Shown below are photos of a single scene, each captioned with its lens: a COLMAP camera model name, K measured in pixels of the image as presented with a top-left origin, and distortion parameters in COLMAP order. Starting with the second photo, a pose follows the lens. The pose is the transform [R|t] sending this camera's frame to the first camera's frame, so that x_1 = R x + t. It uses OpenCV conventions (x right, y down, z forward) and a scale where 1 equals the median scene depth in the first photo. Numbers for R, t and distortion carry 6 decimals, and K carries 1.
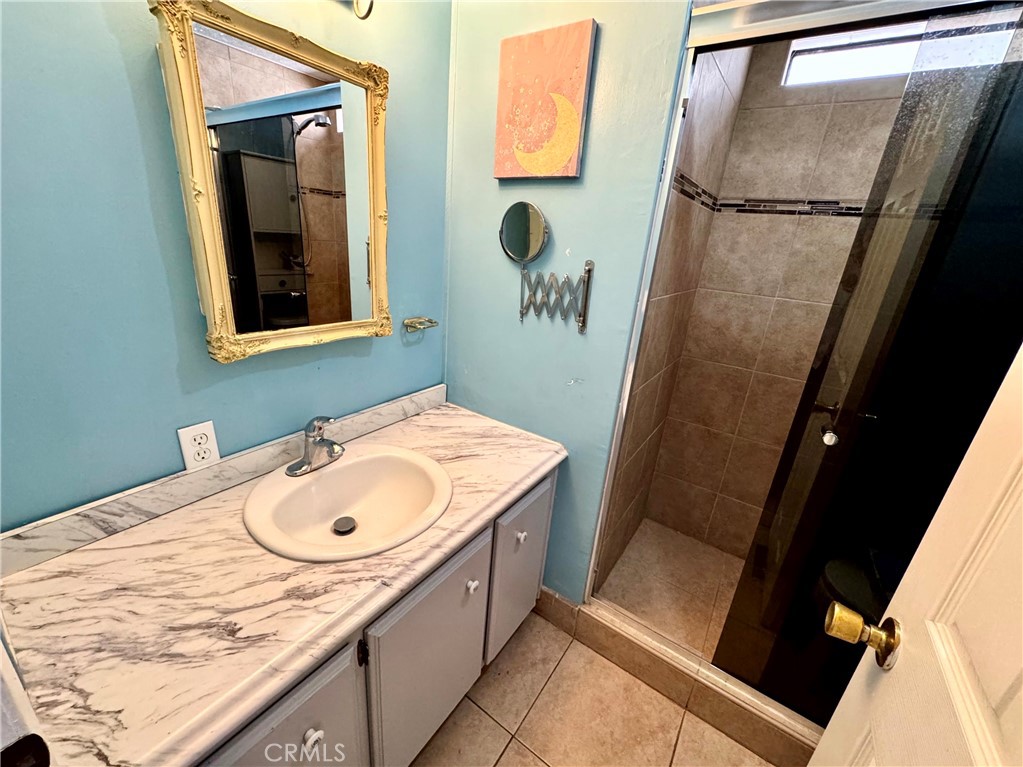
lens RADIAL K [[410.5, 0, 511.3], [0, 410.5, 382.6], [0, 0, 1]] dist [-0.000742, 0.000016]
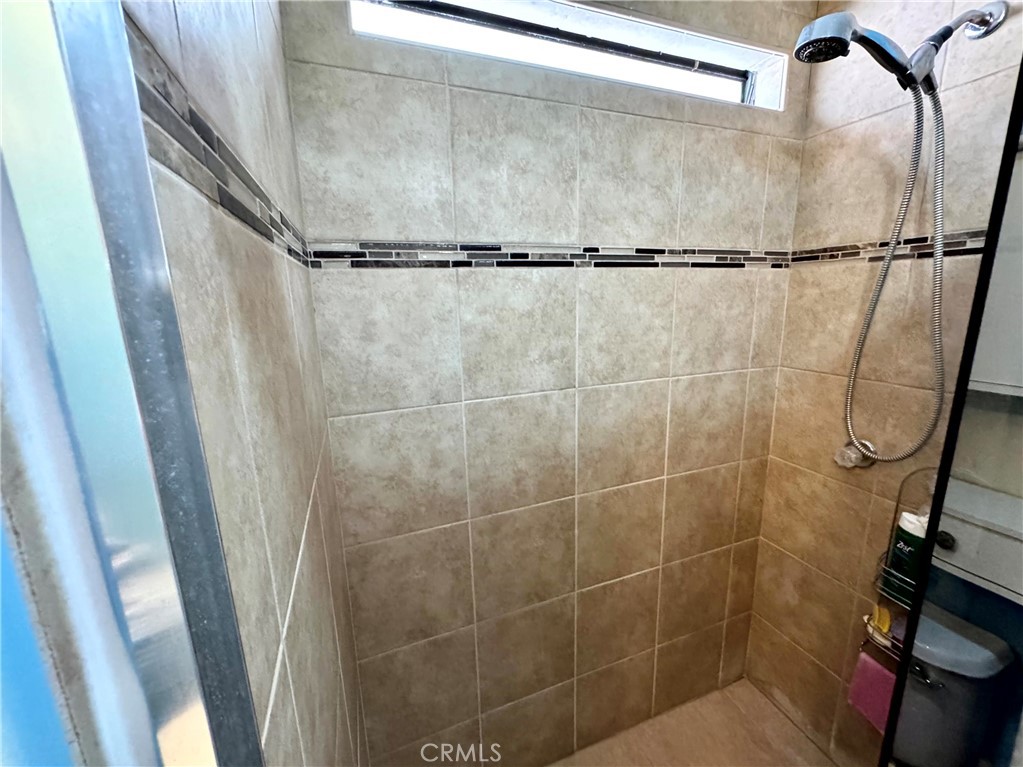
lens RADIAL K [[410.5, 0, 511.1], [0, 410.5, 381.6], [0, 0, 1]] dist [-0.000742, 0.000016]
pose [[0.567231, -0.261936, 0.780793, 0.233697], [0.341594, 0.937503, 0.066347, -0.256858], [-0.749375, 0.229080, 0.621257, 0.587697]]
